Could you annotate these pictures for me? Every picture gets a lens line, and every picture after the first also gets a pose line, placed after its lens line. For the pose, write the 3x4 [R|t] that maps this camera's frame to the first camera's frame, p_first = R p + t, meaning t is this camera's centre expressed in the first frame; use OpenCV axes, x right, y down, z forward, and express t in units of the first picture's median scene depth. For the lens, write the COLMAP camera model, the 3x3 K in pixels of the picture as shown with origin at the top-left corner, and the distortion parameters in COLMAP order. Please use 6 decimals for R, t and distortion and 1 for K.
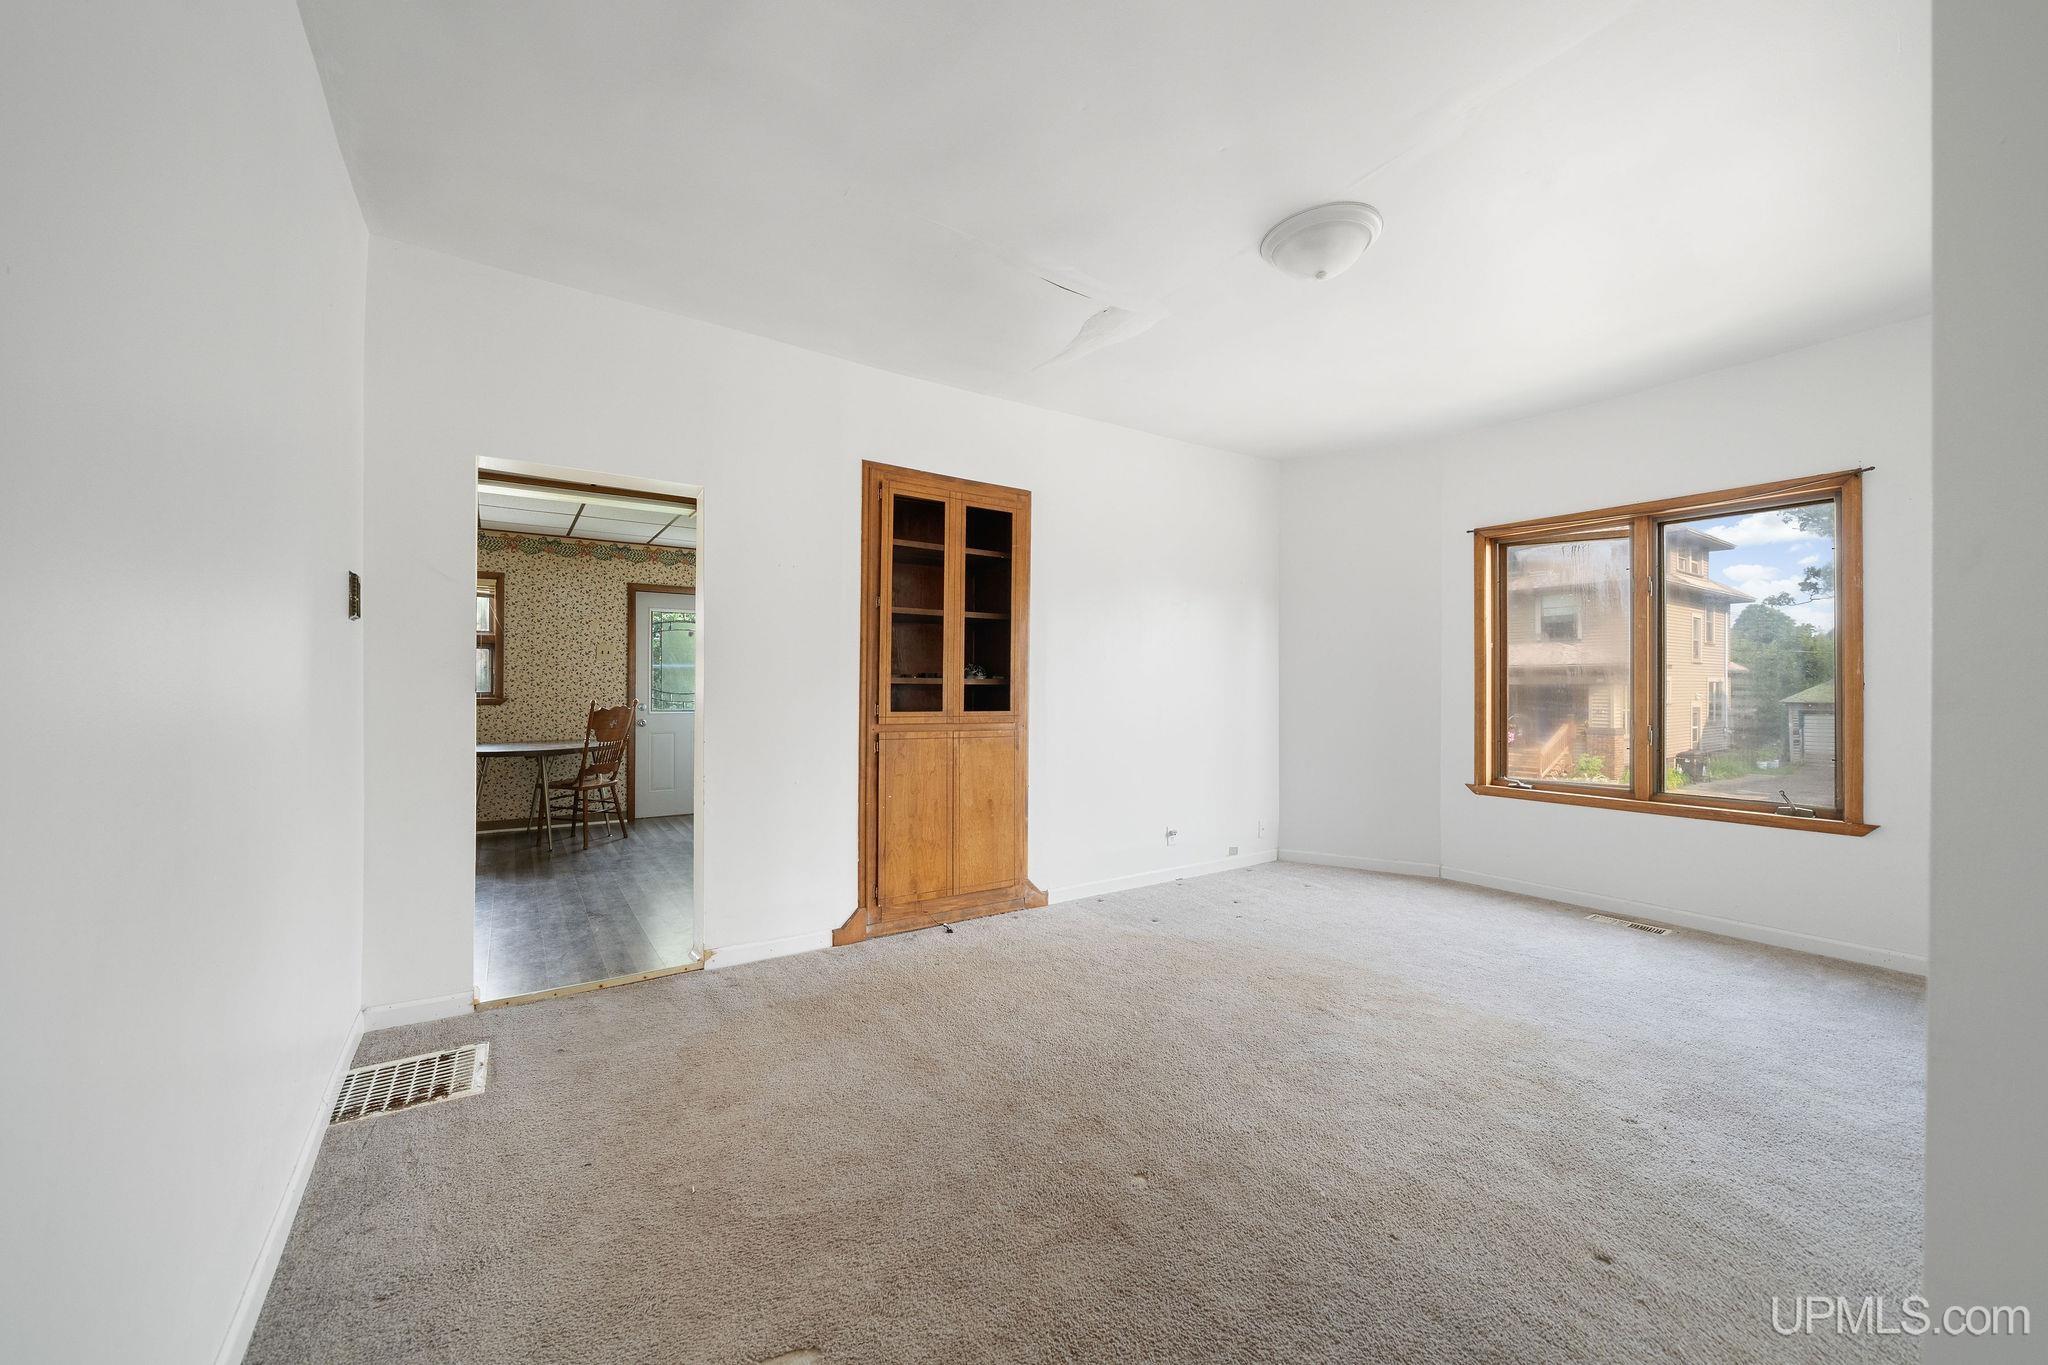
lens RADIAL K [[777.9, 0, 1022.4], [0, 777.9, 677.2], [0, 0, 1]] dist [-0.002318, -0.000036]
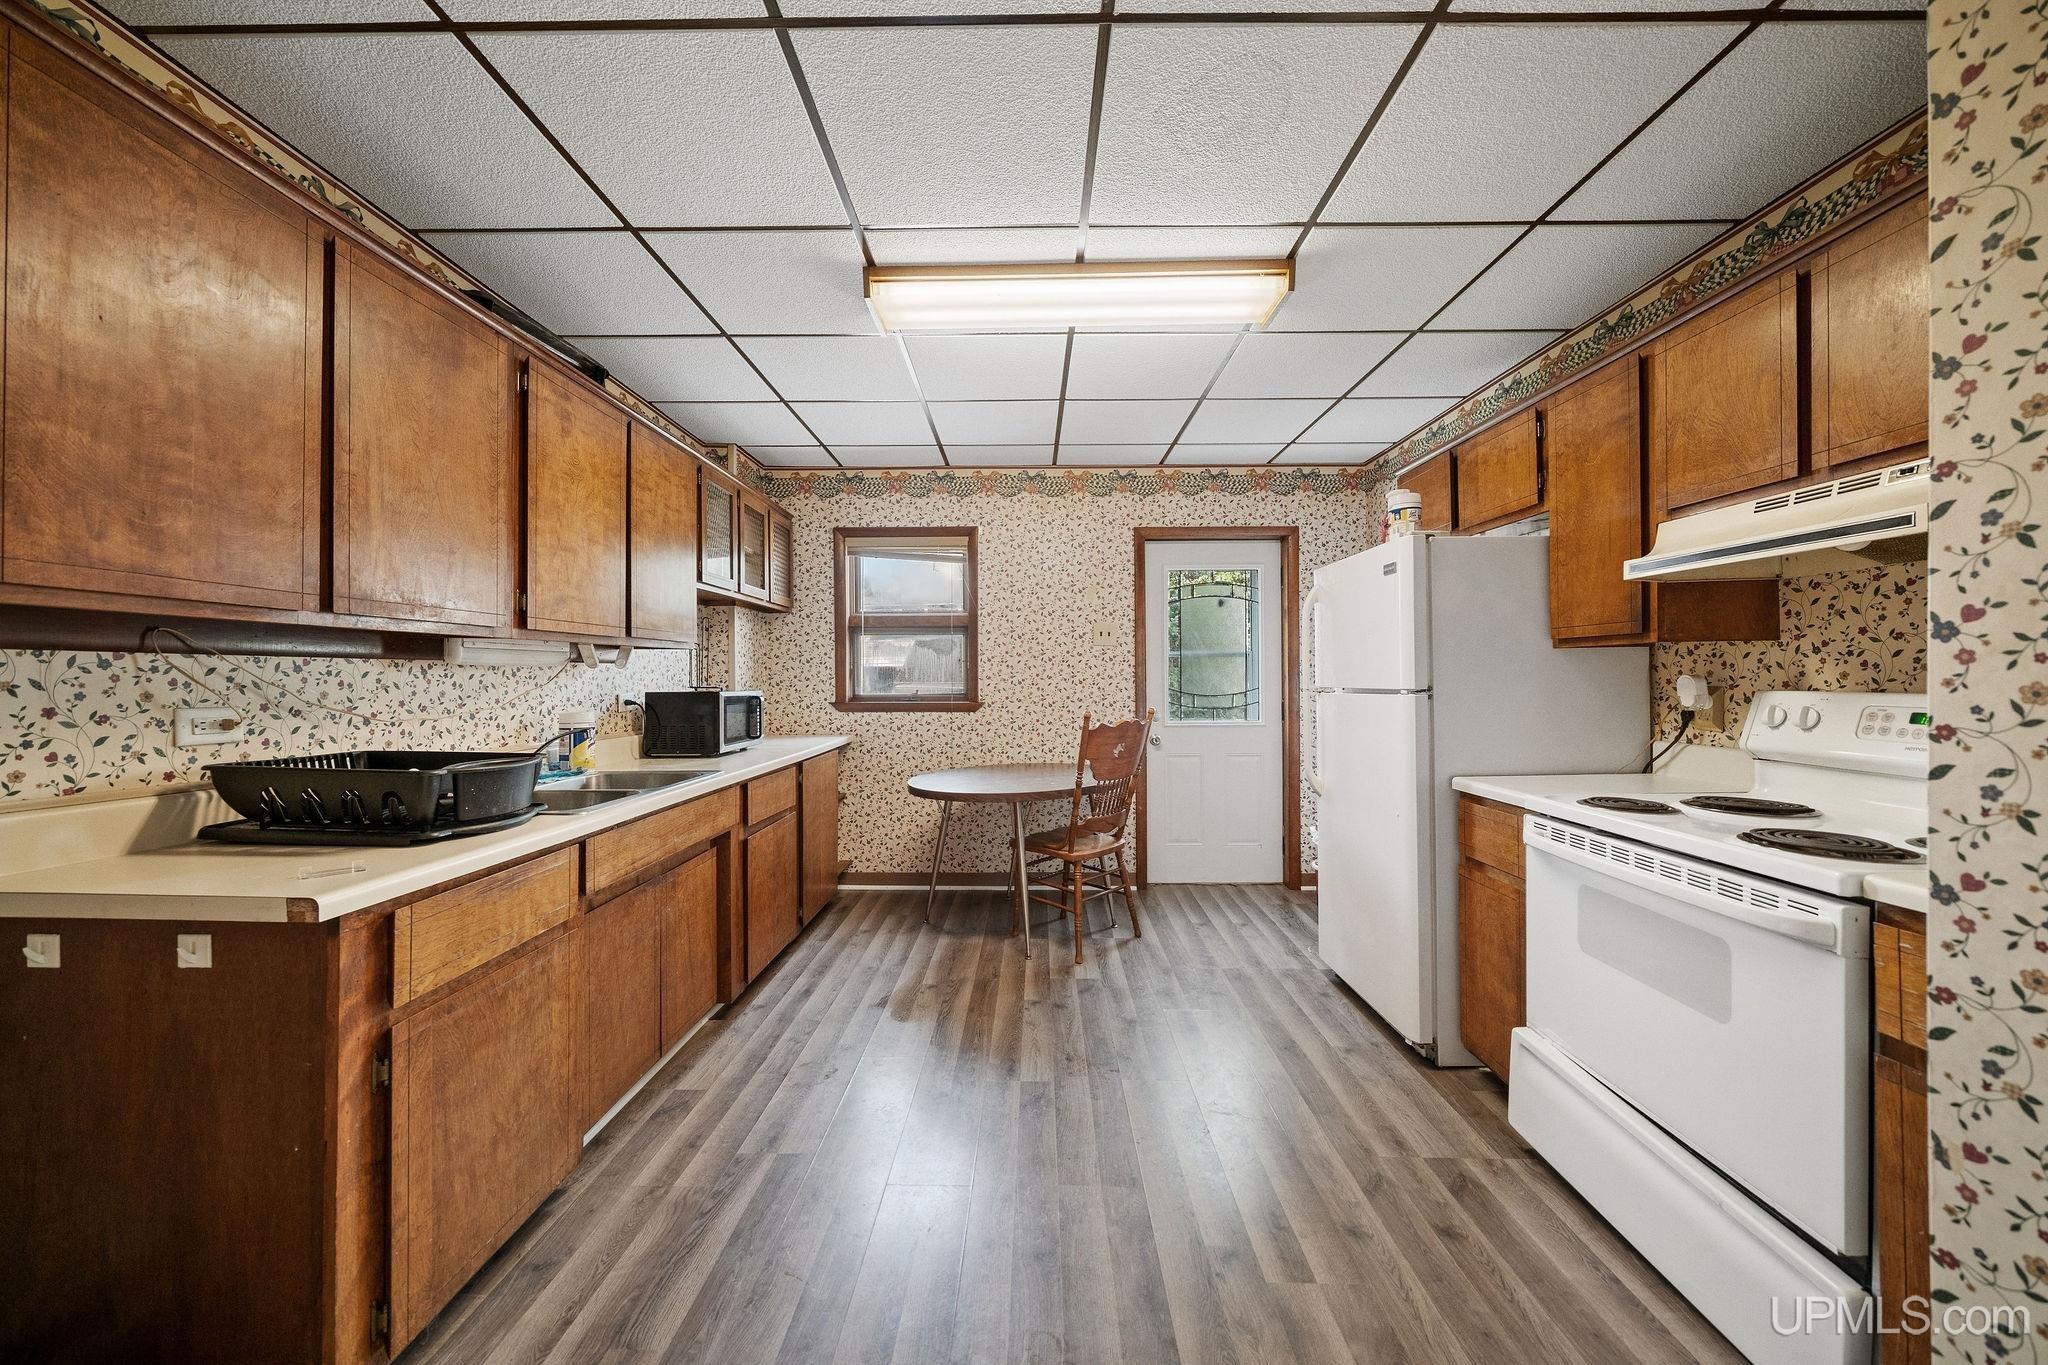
lens RADIAL K [[731.5, 0, 1020.4], [0, 731.5, 678.1], [0, 0, 1]] dist [-0.004463, 0.000003]
pose [[0.821479, -0.005731, -0.570209, -0.402534], [0.009835, 0.999943, 0.004119, 0.003794], [0.570153, -0.008992, 0.821489, 0.747748]]
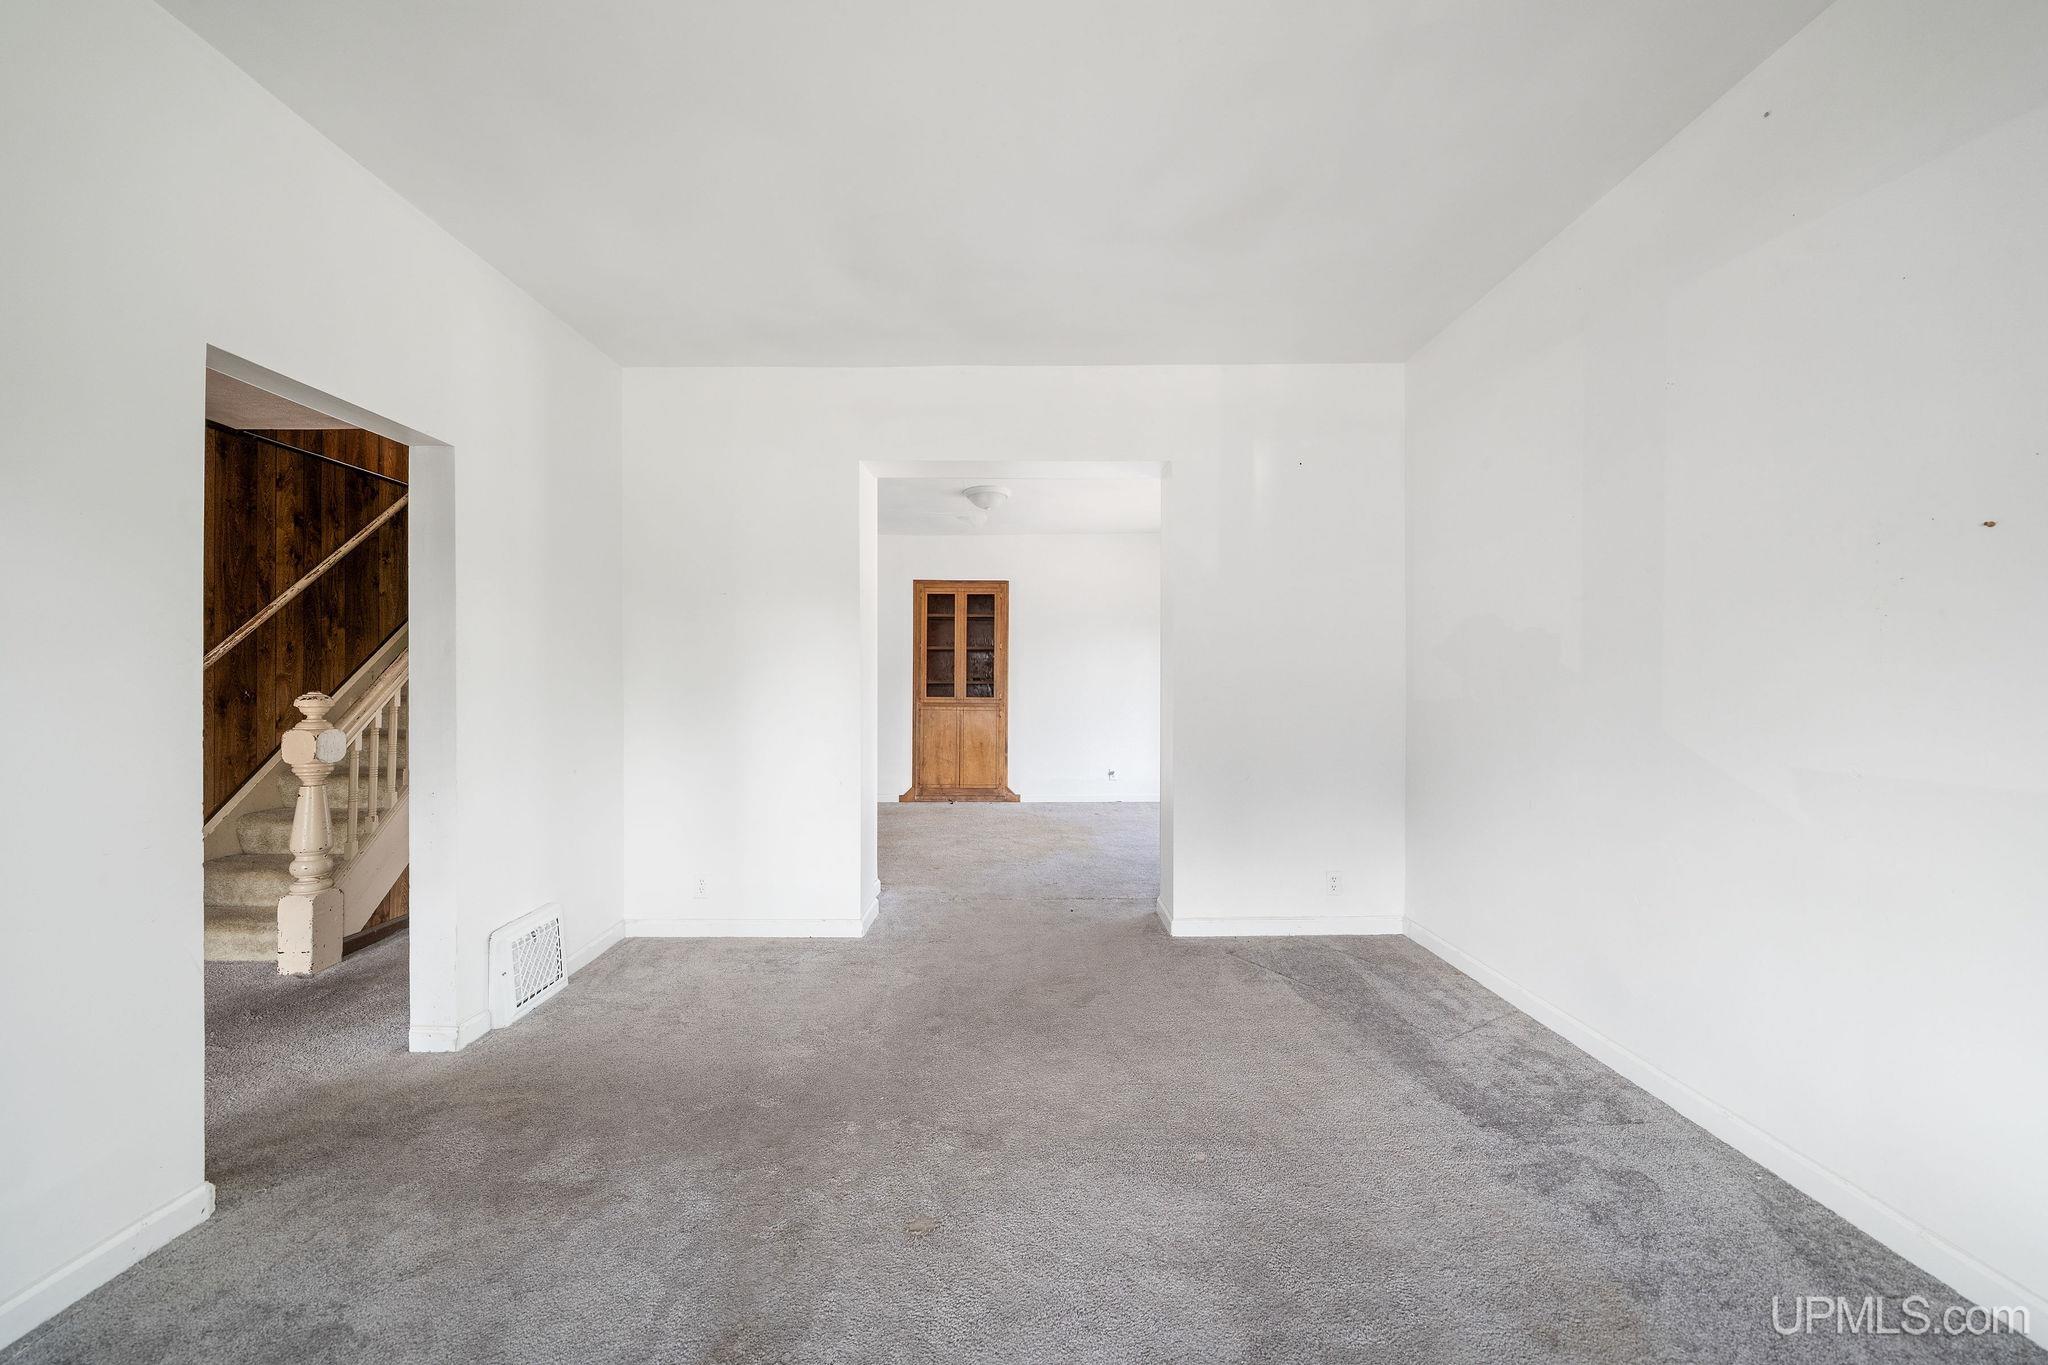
lens RADIAL K [[777.9, 0, 1027.7], [0, 777.9, 681.9], [0, 0, 1]] dist [-0.002318, -0.000036]
pose [[0.834915, -0.005451, -0.550353, 1.131868], [0.008355, 0.999961, 0.002769, 0.000818], [0.550316, -0.006910, 0.834928, -0.567588]]
